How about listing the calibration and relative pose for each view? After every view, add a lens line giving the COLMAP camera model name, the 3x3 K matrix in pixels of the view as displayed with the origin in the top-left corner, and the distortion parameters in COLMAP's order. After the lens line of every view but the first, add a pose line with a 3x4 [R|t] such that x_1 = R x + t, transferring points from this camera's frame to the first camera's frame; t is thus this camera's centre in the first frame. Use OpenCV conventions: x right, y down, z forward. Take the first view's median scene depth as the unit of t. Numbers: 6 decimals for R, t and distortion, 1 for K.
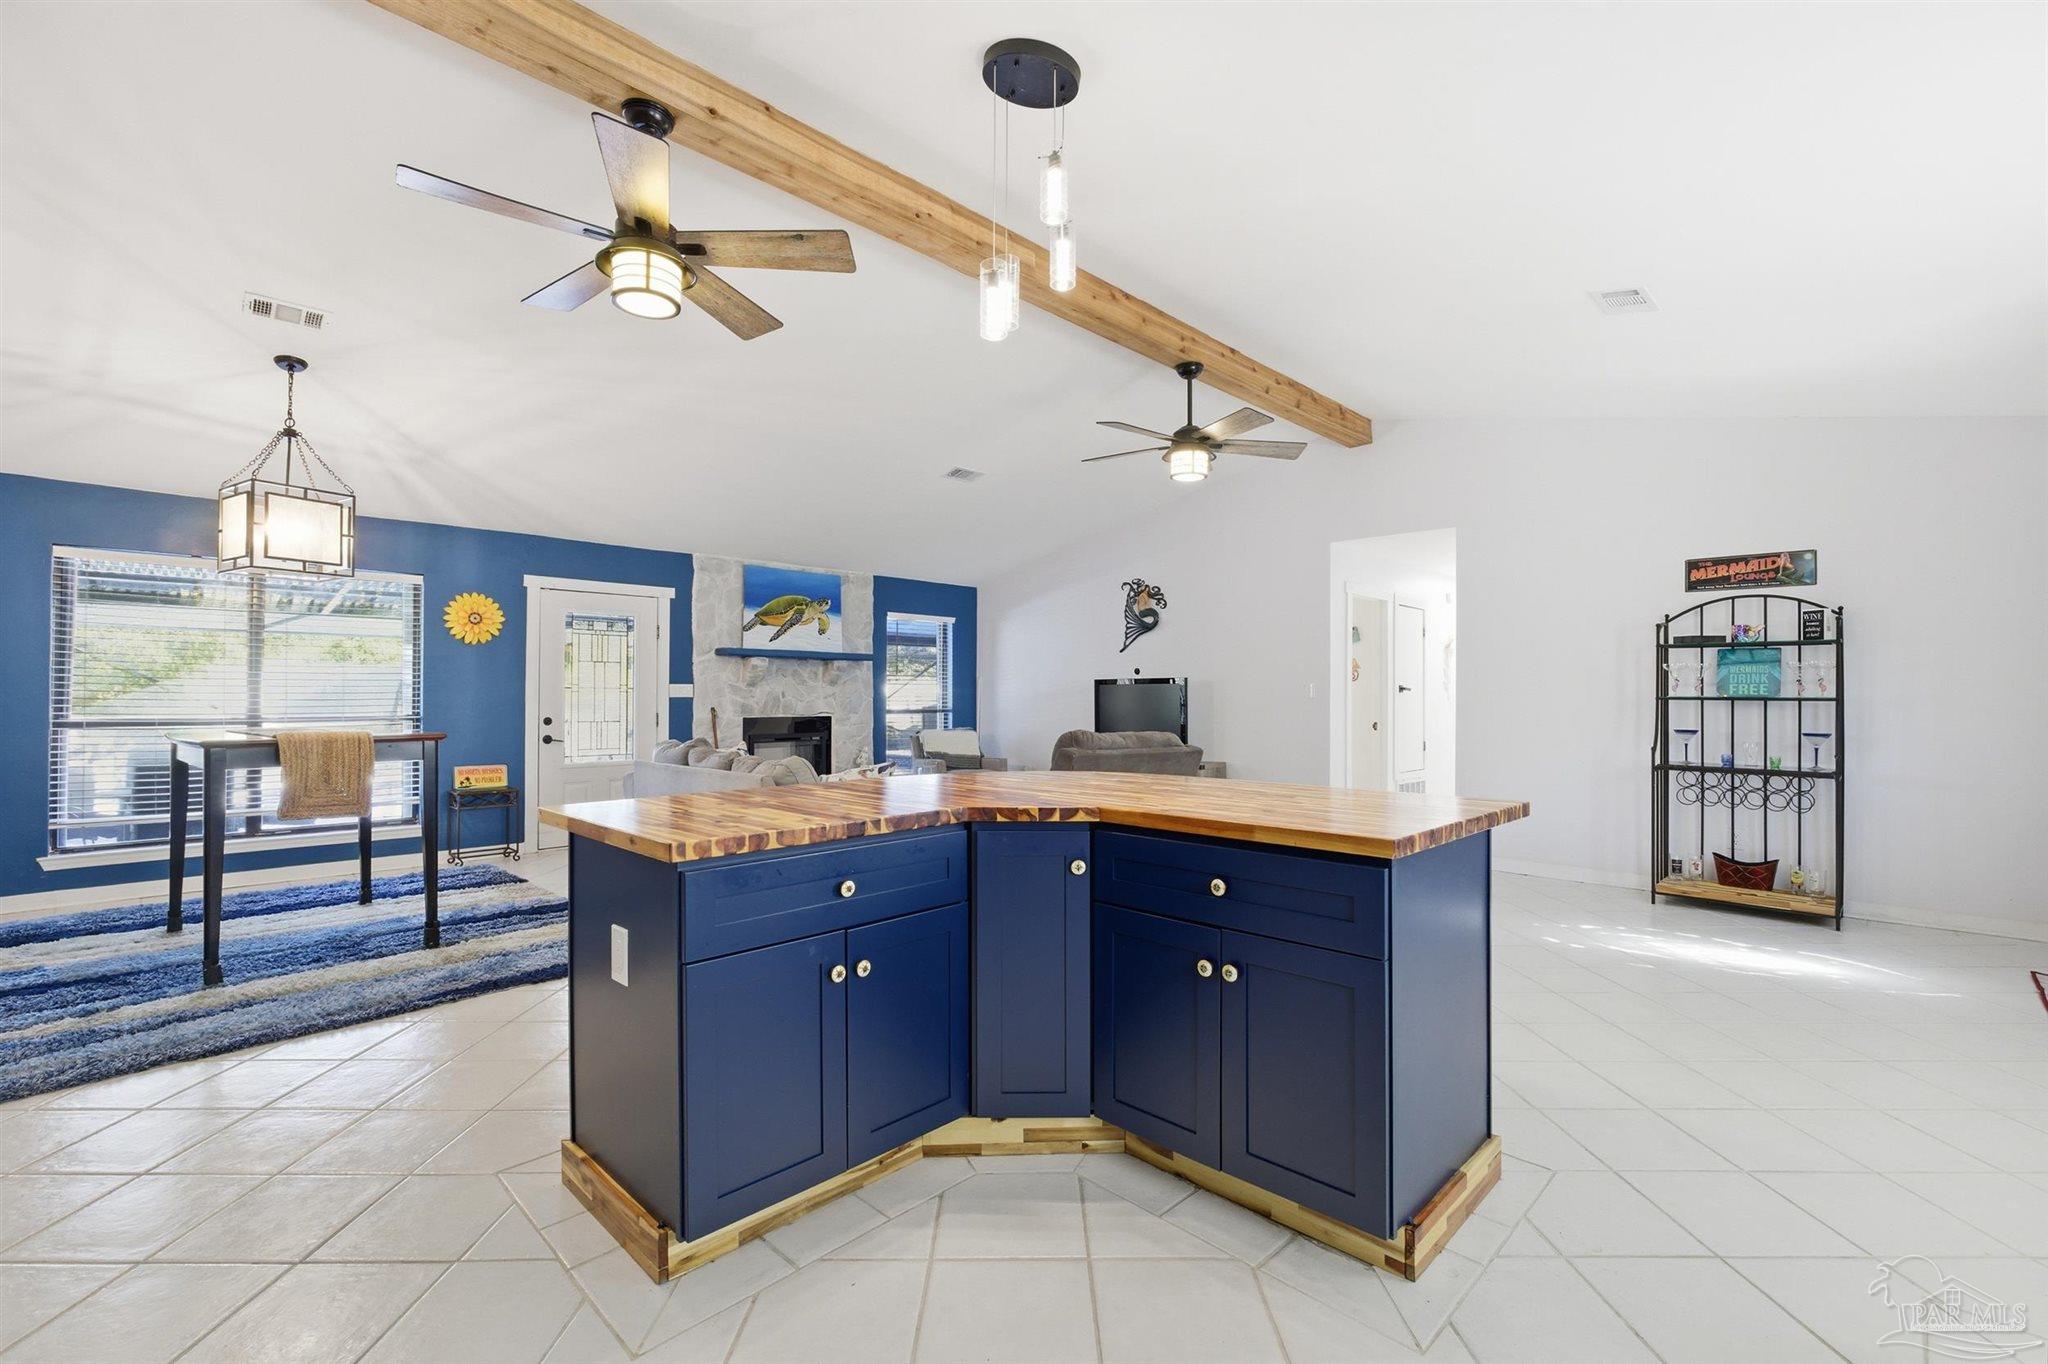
lens RADIAL K [[892.1, 0, 1041.9], [0, 892.1, 688.9], [0, 0, 1]] dist [-0.010250, 0.001002]
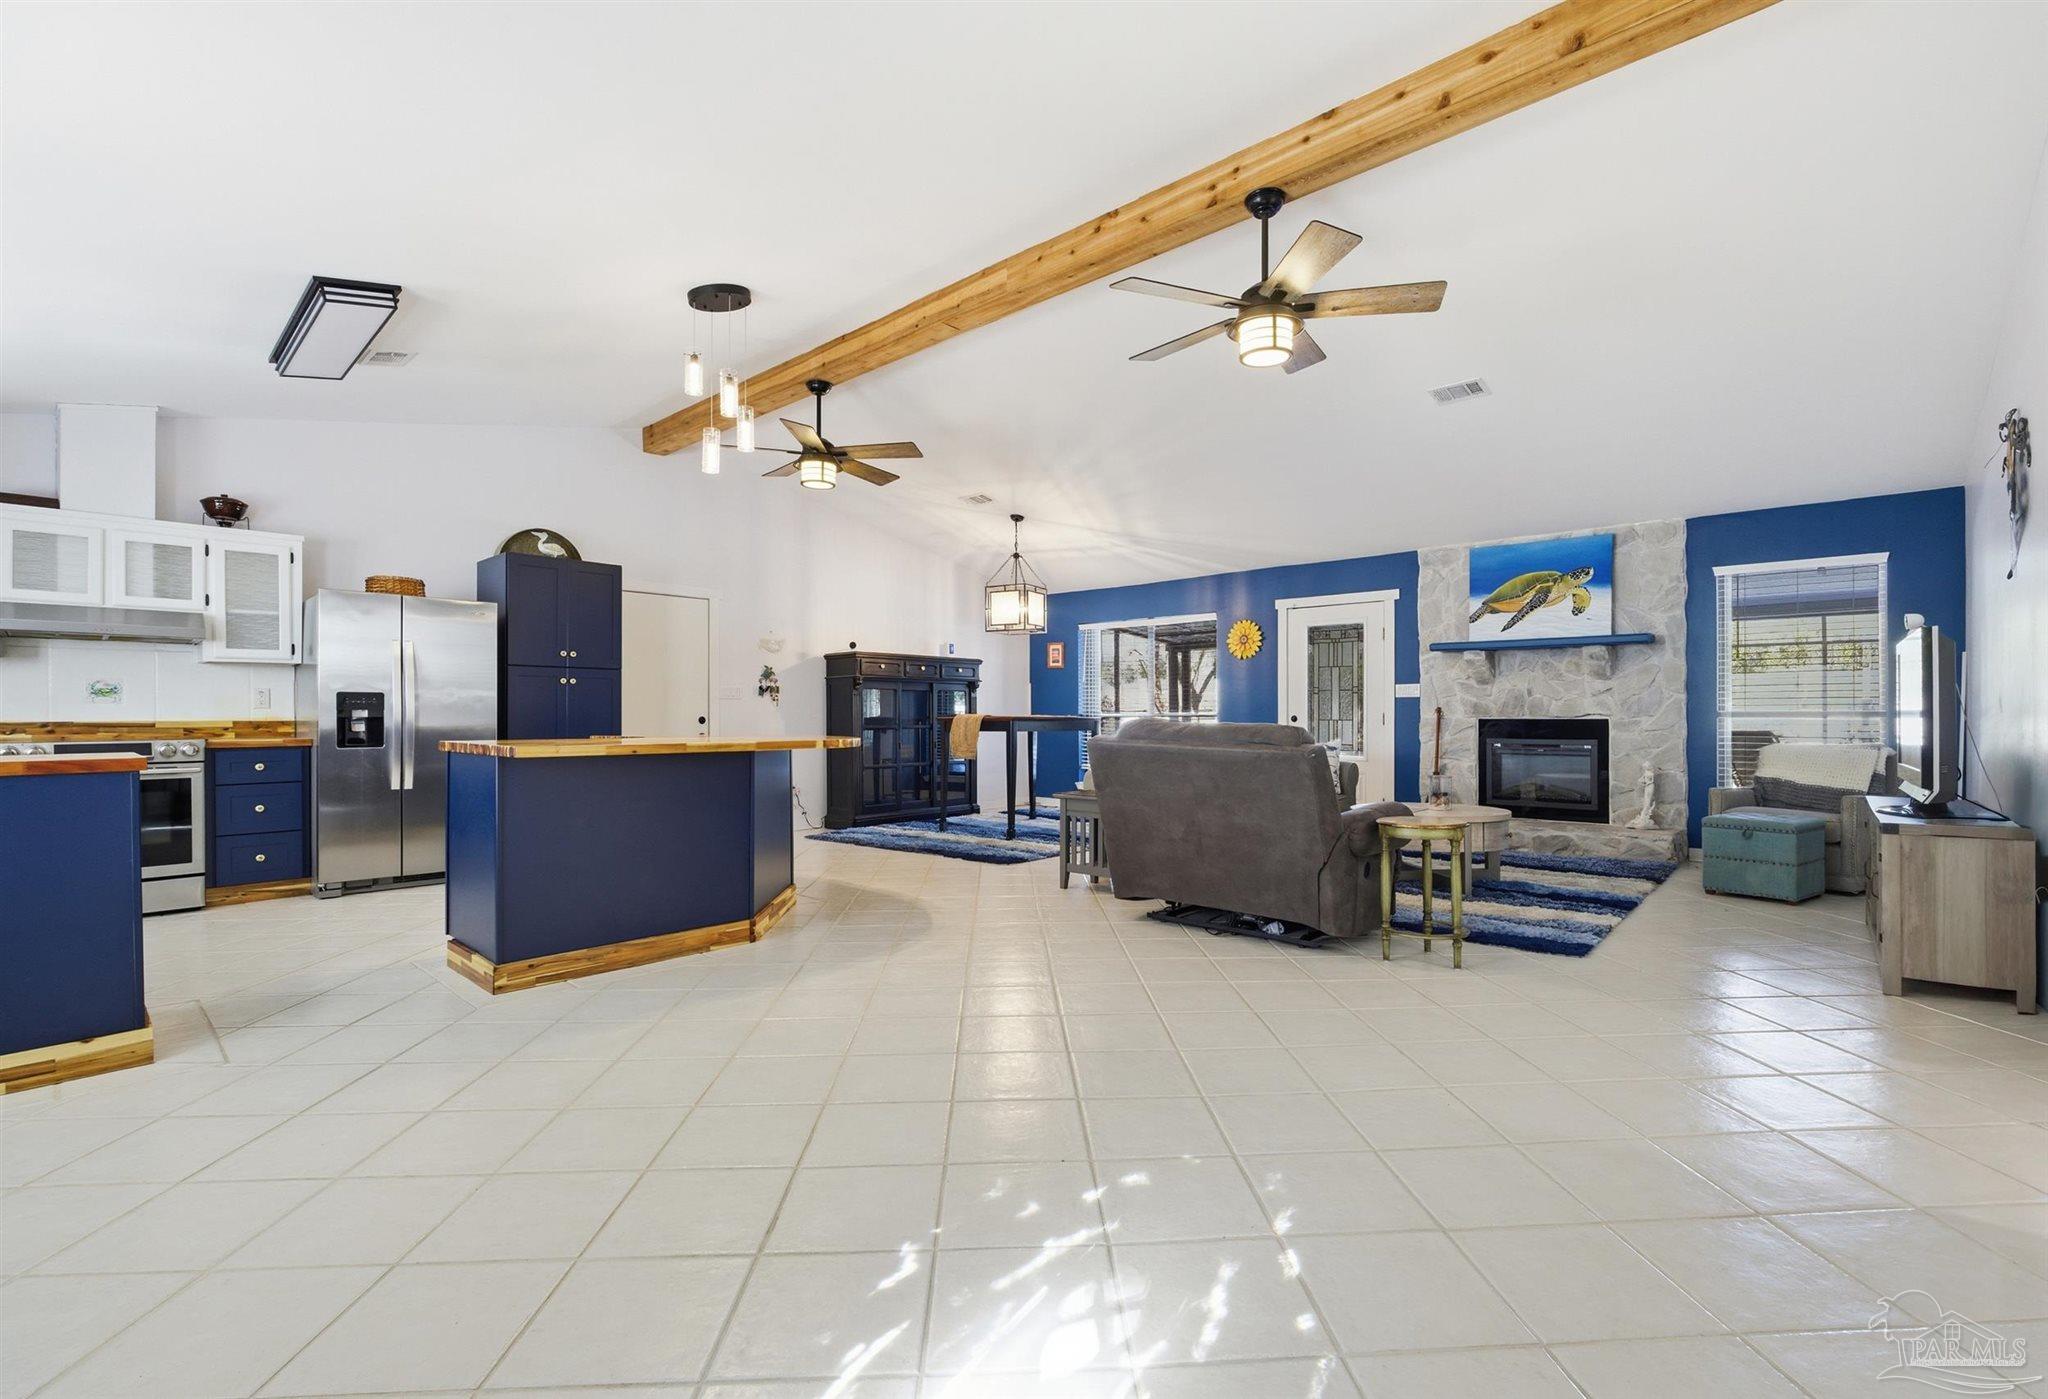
lens RADIAL K [[915.7, 0, 1036.7], [0, 915.7, 719.9], [0, 0, 1]] dist [0.005402, 0.000776]
pose [[0.038703, 0.005107, -0.999238, 0.568424], [0.009617, 0.999939, 0.005483, 0.023736], [0.999204, -0.009822, 0.038651, 0.515508]]
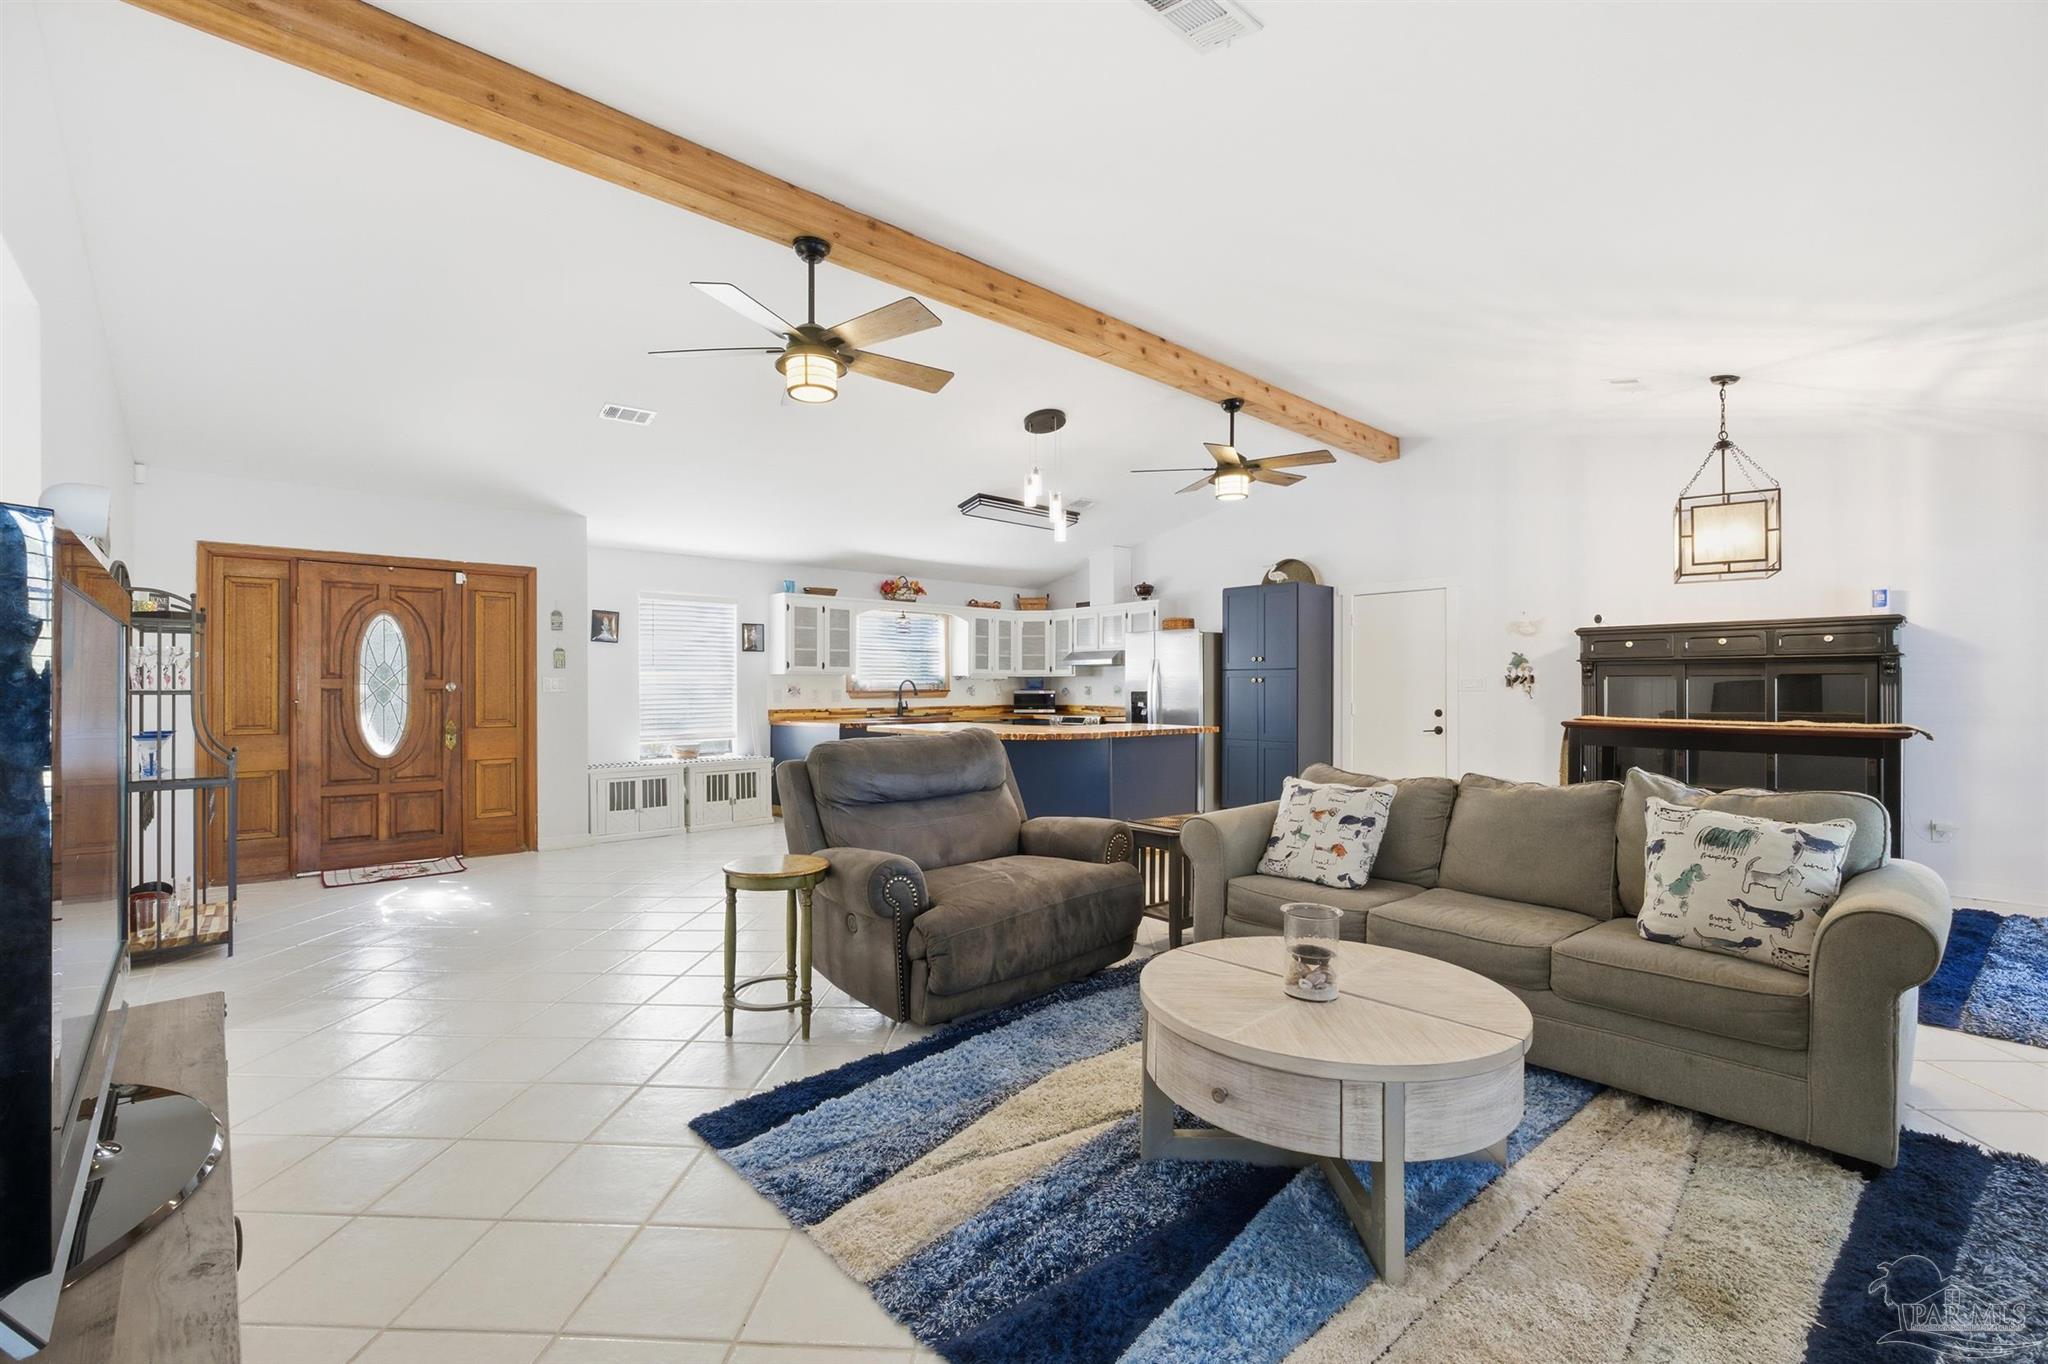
lens RADIAL K [[892.1, 0, 1024.6], [0, 892.1, 686.9], [0, 0, 1]] dist [-0.010250, 0.001002]
pose [[-0.996661, 0.000132, 0.081656, -0.041919], [-0.000675, 0.999951, -0.009857, 0.008953], [-0.081653, -0.009879, -0.996612, 1.134761]]
